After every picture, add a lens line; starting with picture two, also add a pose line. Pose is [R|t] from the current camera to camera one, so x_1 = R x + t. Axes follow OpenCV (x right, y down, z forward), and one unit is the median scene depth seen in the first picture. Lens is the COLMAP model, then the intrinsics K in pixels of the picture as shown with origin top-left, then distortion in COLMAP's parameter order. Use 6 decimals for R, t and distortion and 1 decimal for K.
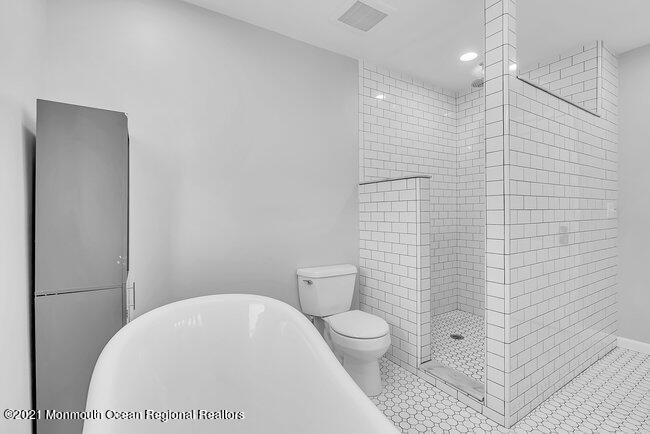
lens RADIAL K [[295.1, 0, 325.0], [0, 295.1, 217.0], [0, 0, 1]] dist [-0.003889, 0.000185]
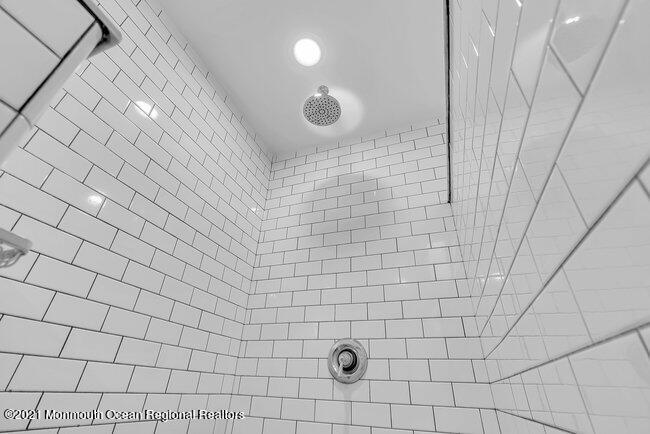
lens RADIAL K [[295.1, 0, 325.0], [0, 295.1, 217.0], [0, 0, 1]] dist [-0.003889, 0.000185]
pose [[0.787268, 0.348412, 0.508742, 0.263233], [-0.044960, 0.855300, -0.516178, 0.022730], [-0.614969, 0.383498, 0.689015, 0.560747]]
